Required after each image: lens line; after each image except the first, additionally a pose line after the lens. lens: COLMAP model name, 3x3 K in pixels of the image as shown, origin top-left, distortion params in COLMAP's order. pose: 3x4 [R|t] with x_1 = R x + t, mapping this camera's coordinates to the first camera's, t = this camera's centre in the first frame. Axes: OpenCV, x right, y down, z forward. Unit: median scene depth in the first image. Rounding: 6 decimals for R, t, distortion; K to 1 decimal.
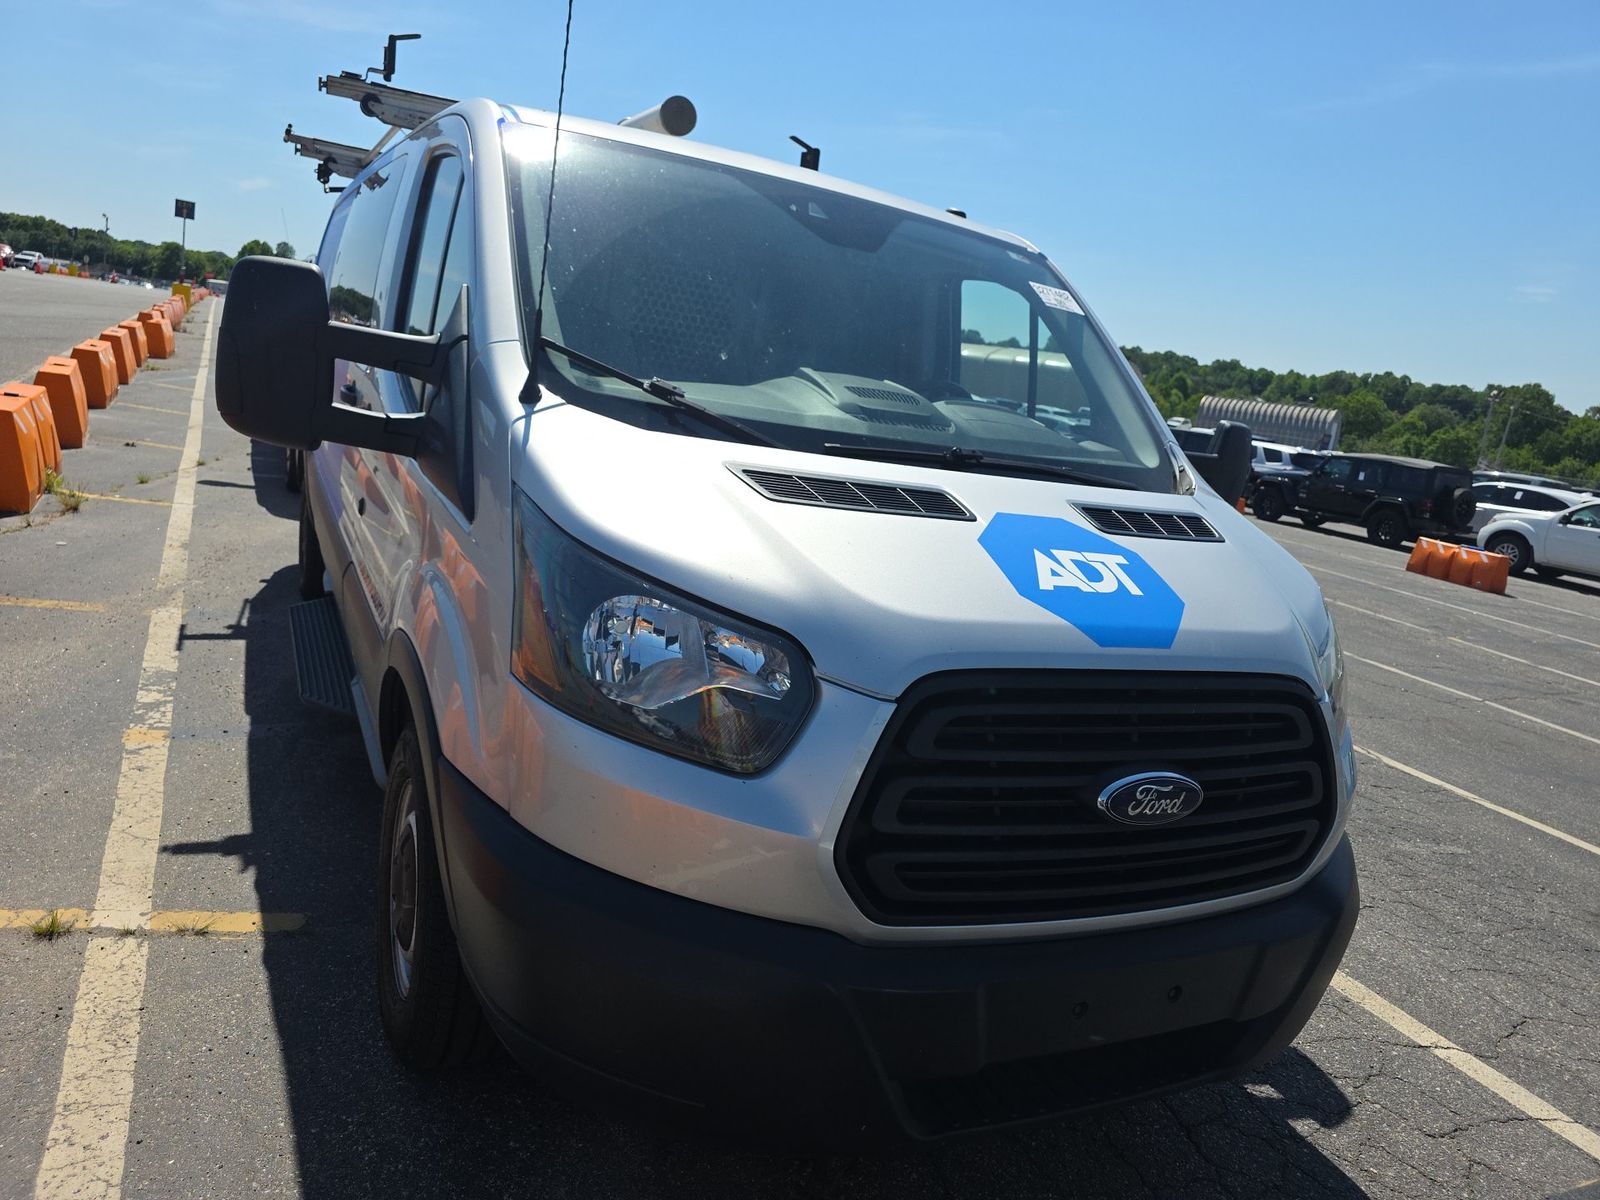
lens RADIAL K [[1084.7, 0, 803.3], [0, 1084.7, 601.4], [0, 0, 1]] dist [0.038355, -0.029738]
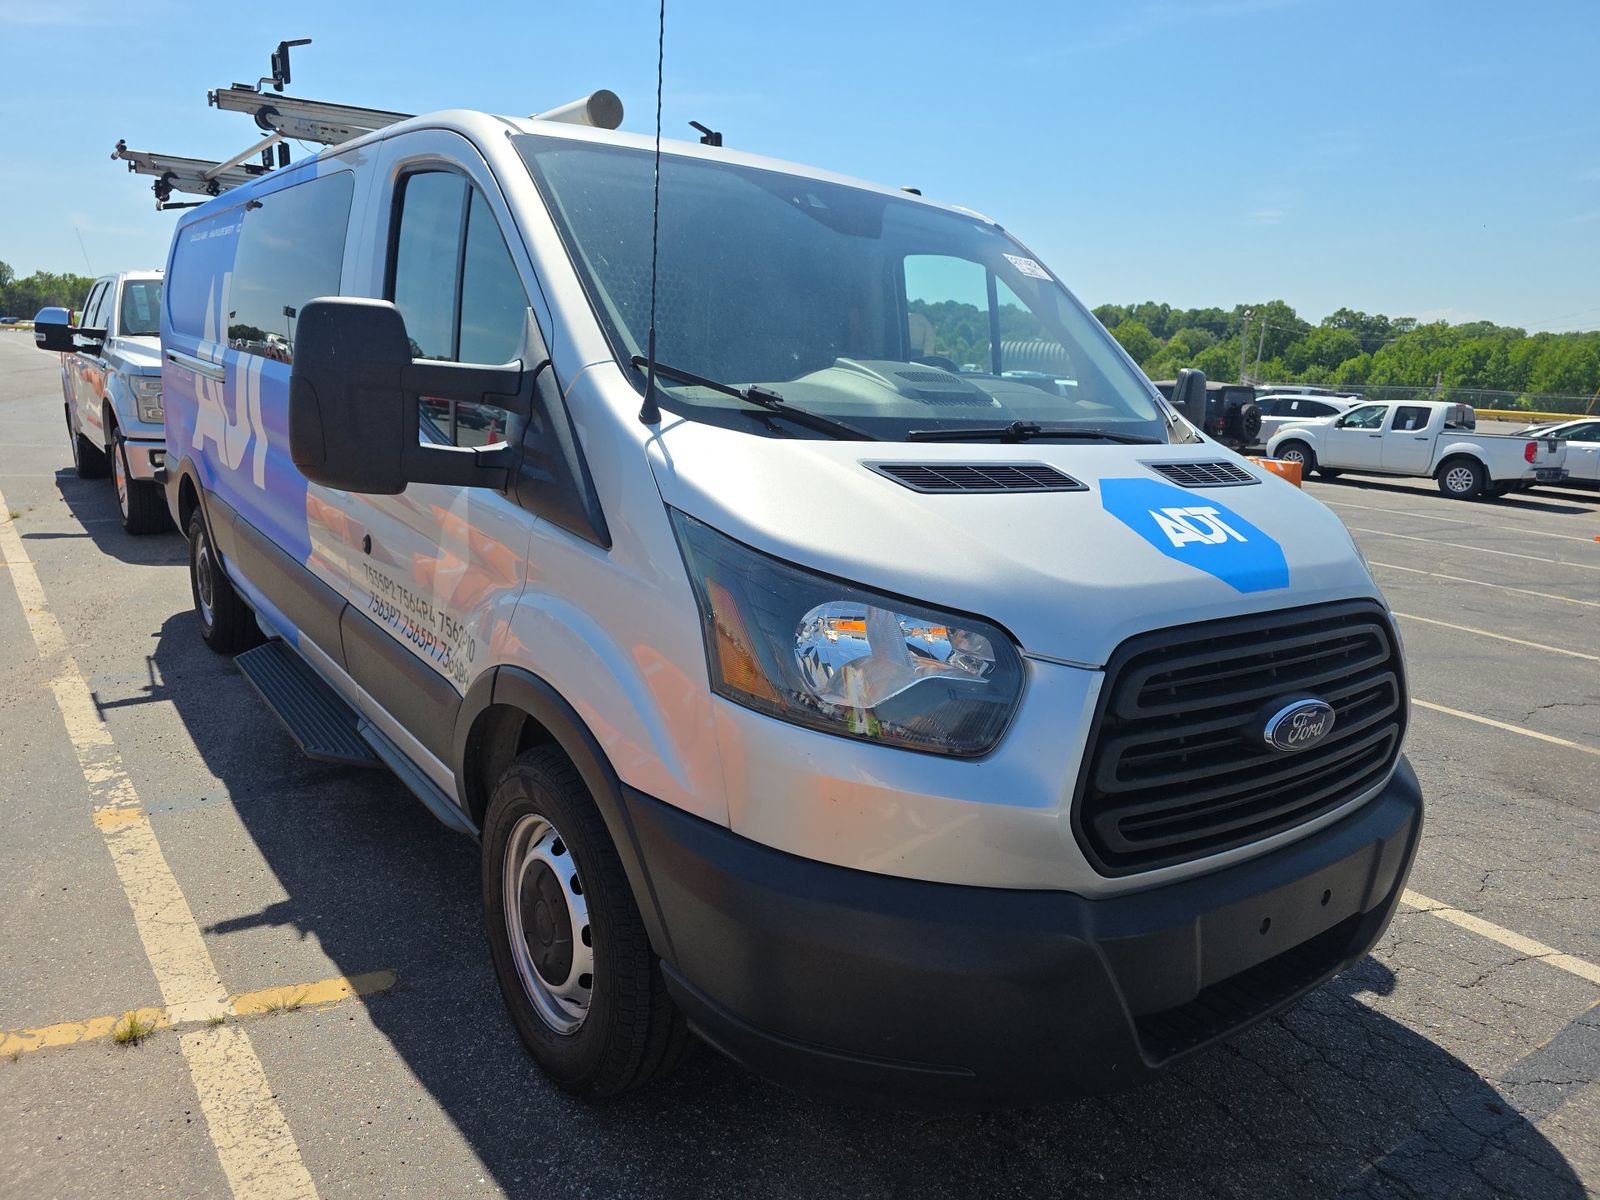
lens RADIAL K [[1084.7, 0, 790.0], [0, 1084.7, 597.7], [0, 0, 1]] dist [0.038355, -0.029738]
pose [[0.980804, -0.126267, 0.148597, -0.212611], [0.122903, 0.991914, 0.031648, -0.028324], [-0.151391, -0.012777, 0.988391, -0.002961]]
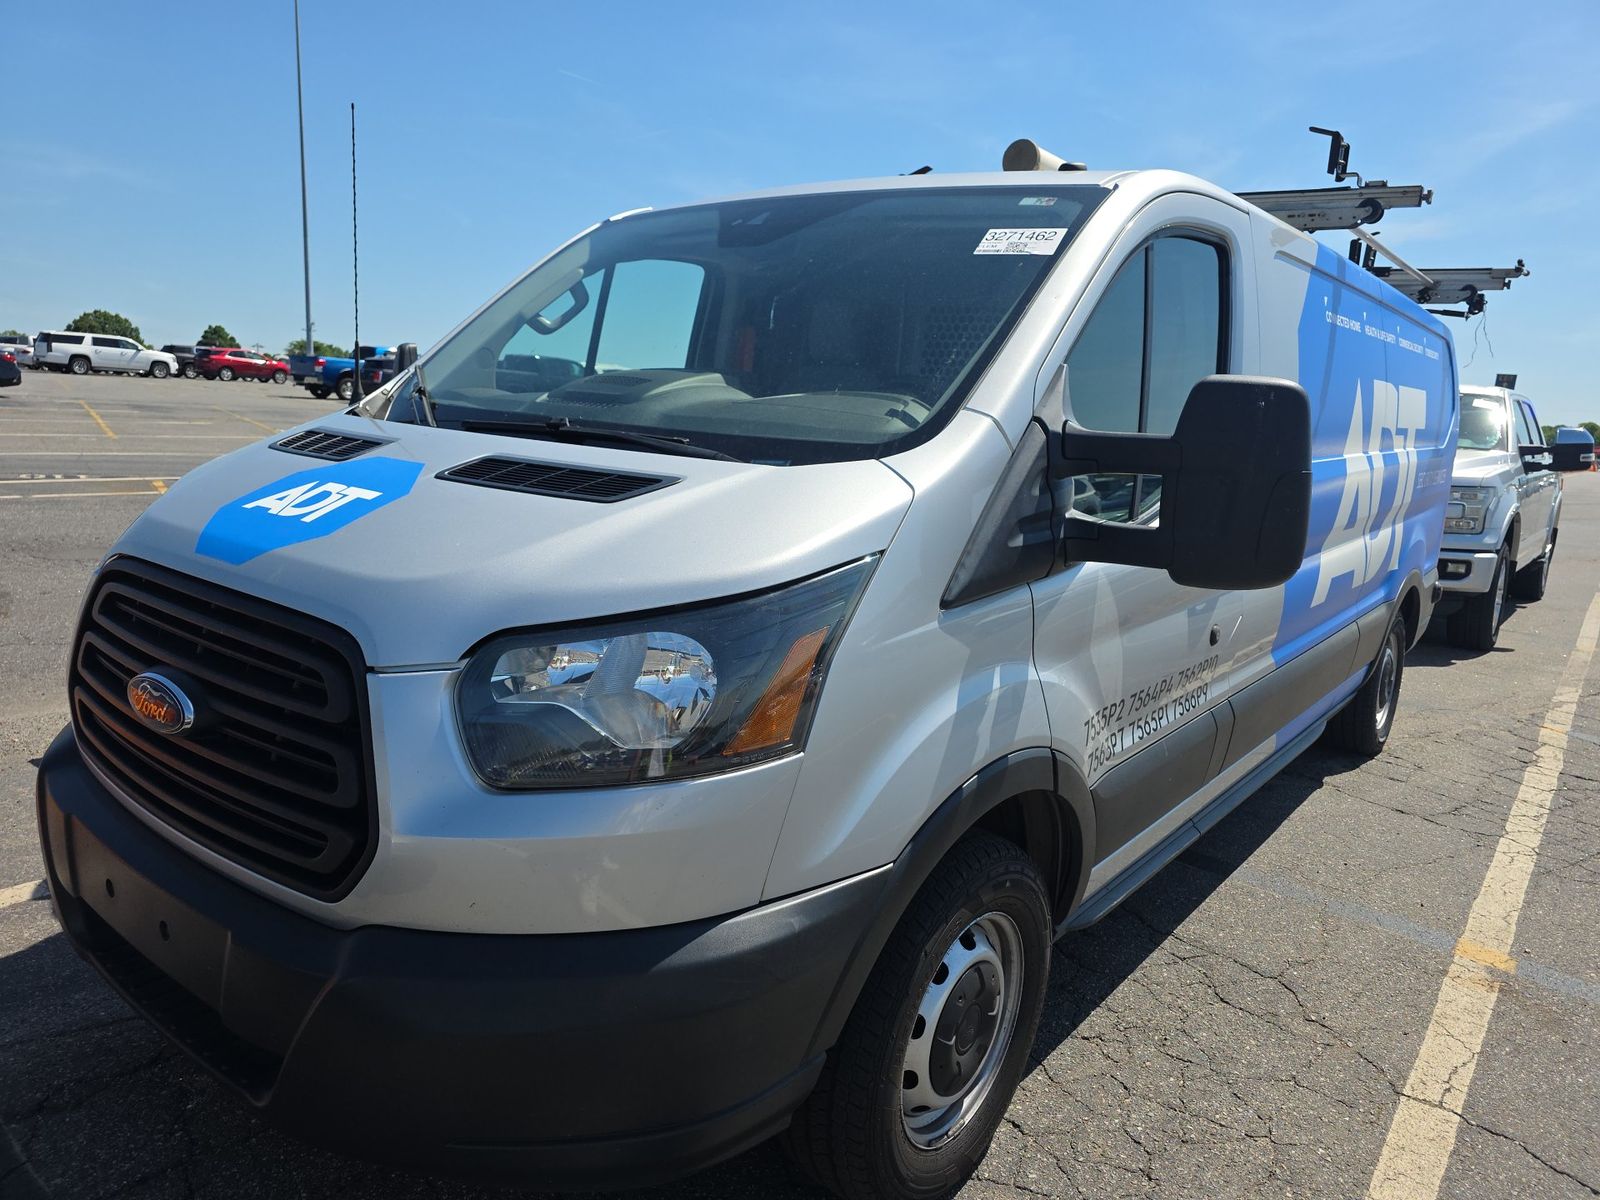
lens RADIAL K [[1084.7, 0, 793.8], [0, 1084.7, 591.4], [0, 0, 1]] dist [0.038355, -0.029738]
pose [[0.435160, 0.032945, -0.899750, 0.993178], [-0.186108, 0.981039, -0.054089, 0.019536], [0.880909, 0.190988, 0.433040, 0.722374]]
